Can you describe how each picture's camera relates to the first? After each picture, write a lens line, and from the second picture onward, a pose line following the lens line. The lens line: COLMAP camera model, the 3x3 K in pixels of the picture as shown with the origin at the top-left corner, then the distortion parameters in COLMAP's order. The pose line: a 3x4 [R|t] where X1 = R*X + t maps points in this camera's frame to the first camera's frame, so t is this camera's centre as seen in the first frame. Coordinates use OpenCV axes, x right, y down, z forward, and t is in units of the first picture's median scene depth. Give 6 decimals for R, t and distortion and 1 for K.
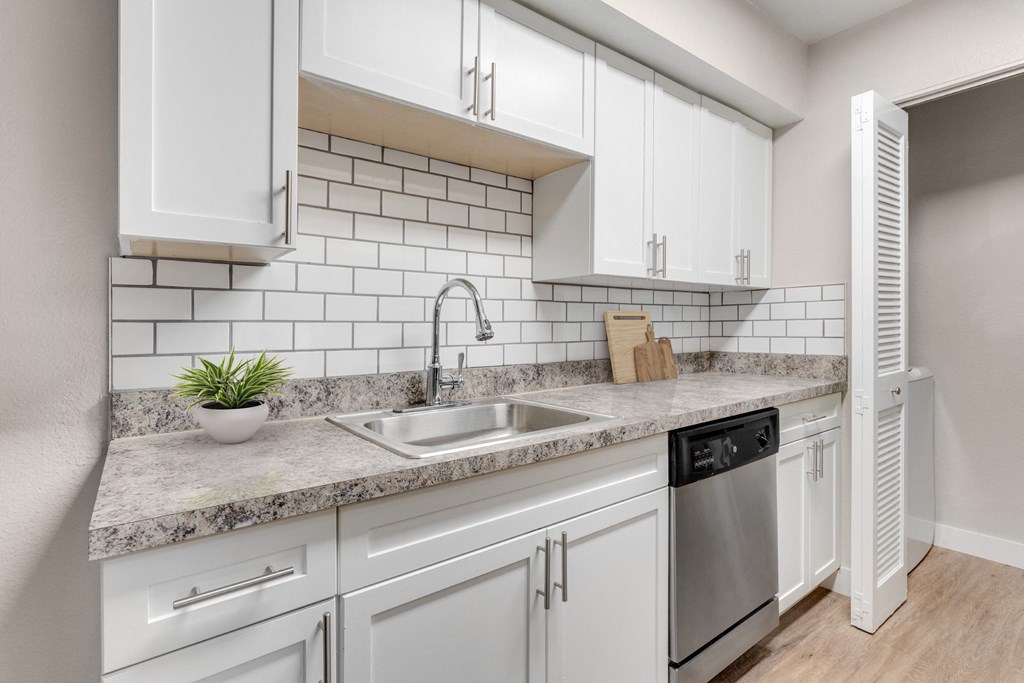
lens RADIAL K [[492.6, 0, 512.8], [0, 492.6, 328.5], [0, 0, 1]] dist [-0.009073, 0.000270]
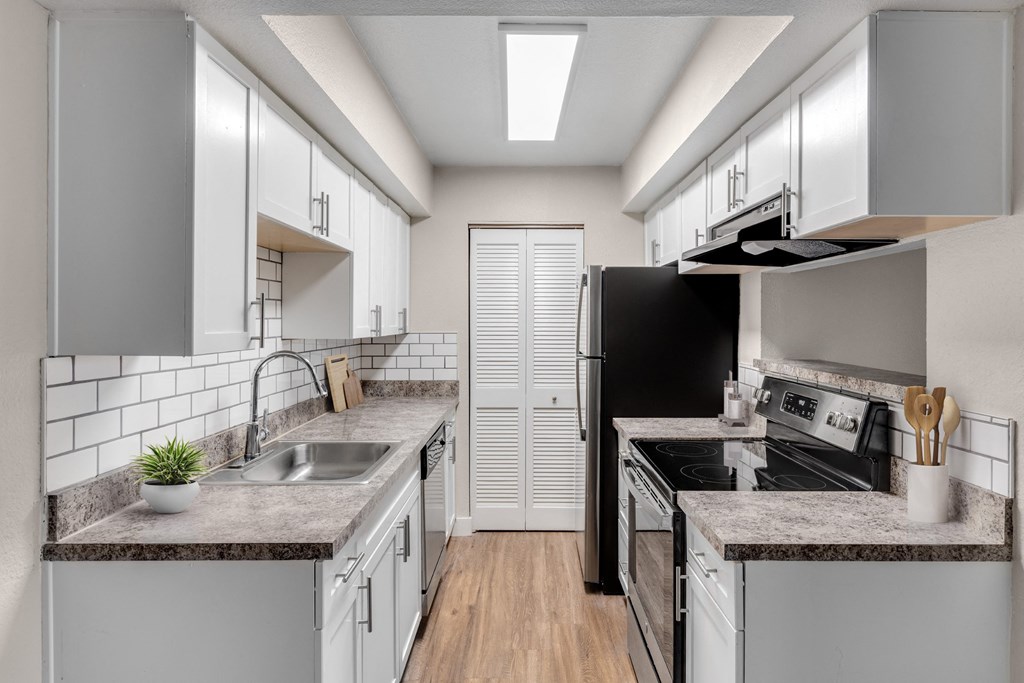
lens RADIAL K [[572.4, 0, 515.7], [0, 572.4, 324.0], [0, 0, 1]] dist [-0.003715, -0.001442]
pose [[0.615748, 0.002239, 0.787940, -0.706207], [-0.000324, 0.999997, -0.002588, -0.130784], [-0.787943, 0.001338, 0.615747, -0.278723]]
